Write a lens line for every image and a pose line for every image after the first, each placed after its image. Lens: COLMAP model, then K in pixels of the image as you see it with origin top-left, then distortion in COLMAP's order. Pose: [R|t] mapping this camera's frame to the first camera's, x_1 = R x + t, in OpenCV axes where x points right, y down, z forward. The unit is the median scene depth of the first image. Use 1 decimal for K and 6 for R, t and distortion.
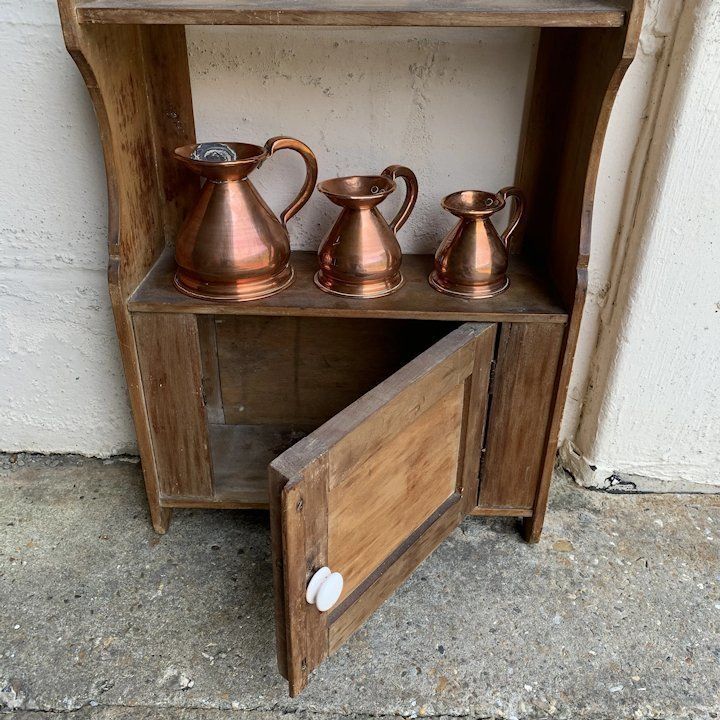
lens RADIAL K [[744.8, 0, 368.4], [0, 744.8, 357.0], [0, 0, 1]] dist [0.006970, 0.000000]
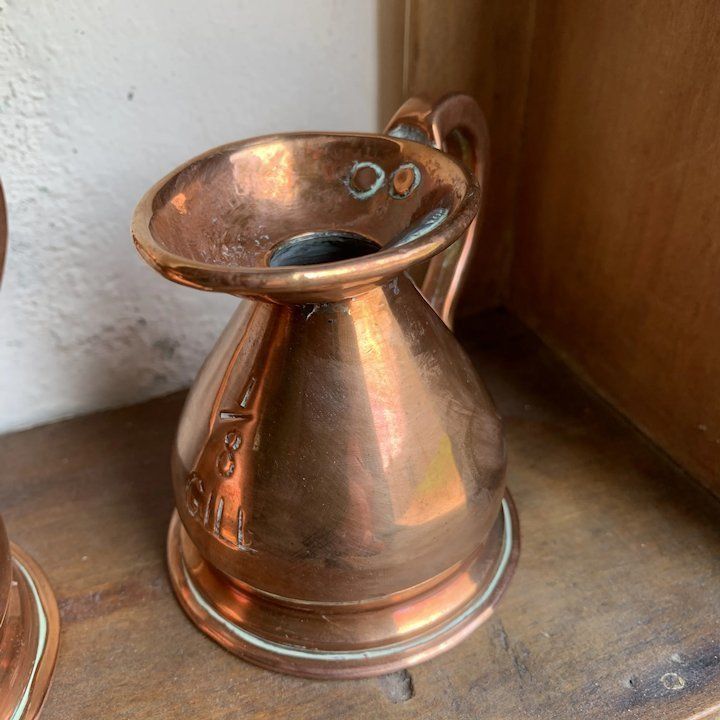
lens RADIAL K [[744.8, 0, 360.7], [0, 744.8, 359.6], [0, 0, 1]] dist [0.006970, 0.000000]
pose [[0.915190, -0.261437, 0.306722, 0.083110], [0.248178, 0.965220, 0.082206, -0.174074], [-0.317546, 0.000887, 0.948242, 0.790656]]
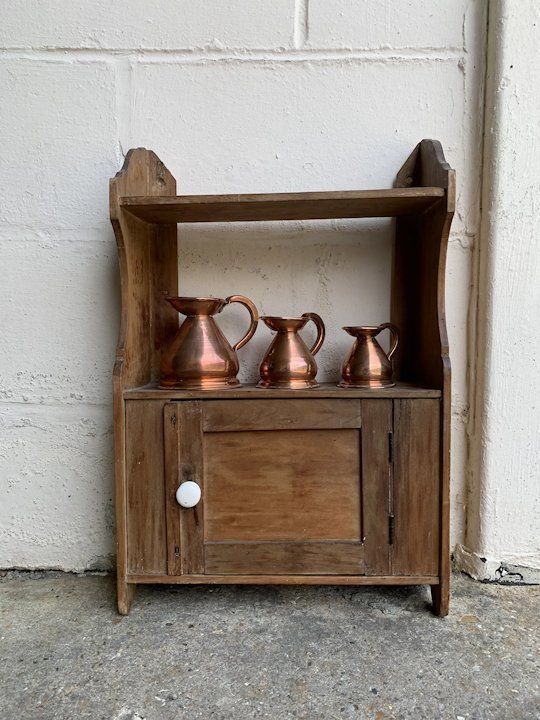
lens RADIAL K [[554.3, 0, 271.1], [0, 554.3, 357.7], [0, 0, 1]] dist [0.021719, -0.023646]
pose [[0.999748, -0.021815, -0.005351, -0.038229], [0.016678, 0.880513, -0.473729, 0.346968], [0.015046, 0.473521, 0.880654, 0.054517]]
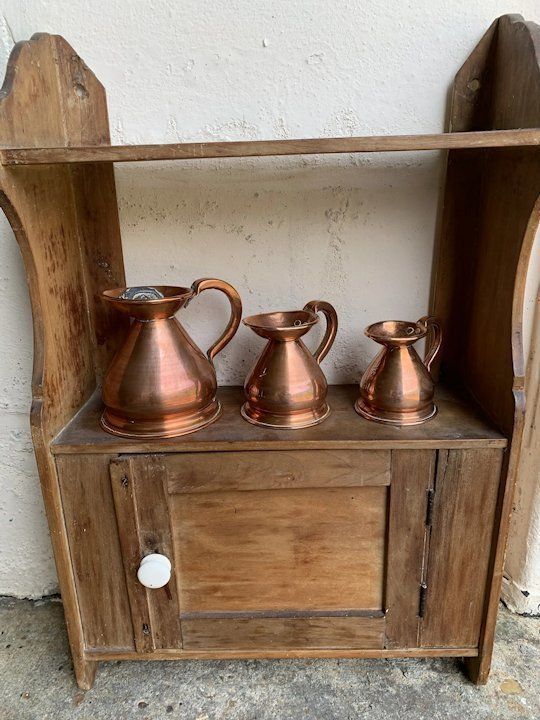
lens RADIAL K [[554.3, 0, 270.4], [0, 554.3, 355.3], [0, 0, 1]] dist [0.021719, -0.023646]
pose [[0.999202, -0.039859, 0.002431, -0.032766], [0.039478, 0.976806, -0.210458, -0.022215], [0.006014, 0.210386, 0.977600, 0.256089]]
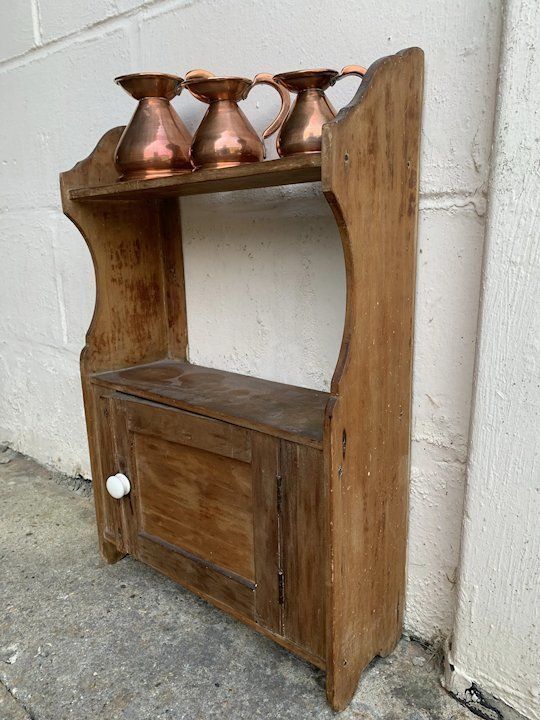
lens RADIAL K [[554.3, 0, 272.2], [0, 554.3, 358.7], [0, 0, 1]] dist [0.021719, -0.023646]
pose [[0.769468, 0.112611, -0.628679, 0.626160], [-0.301458, 0.931824, -0.202057, 0.009031], [0.563065, 0.344997, 0.750956, 0.333398]]
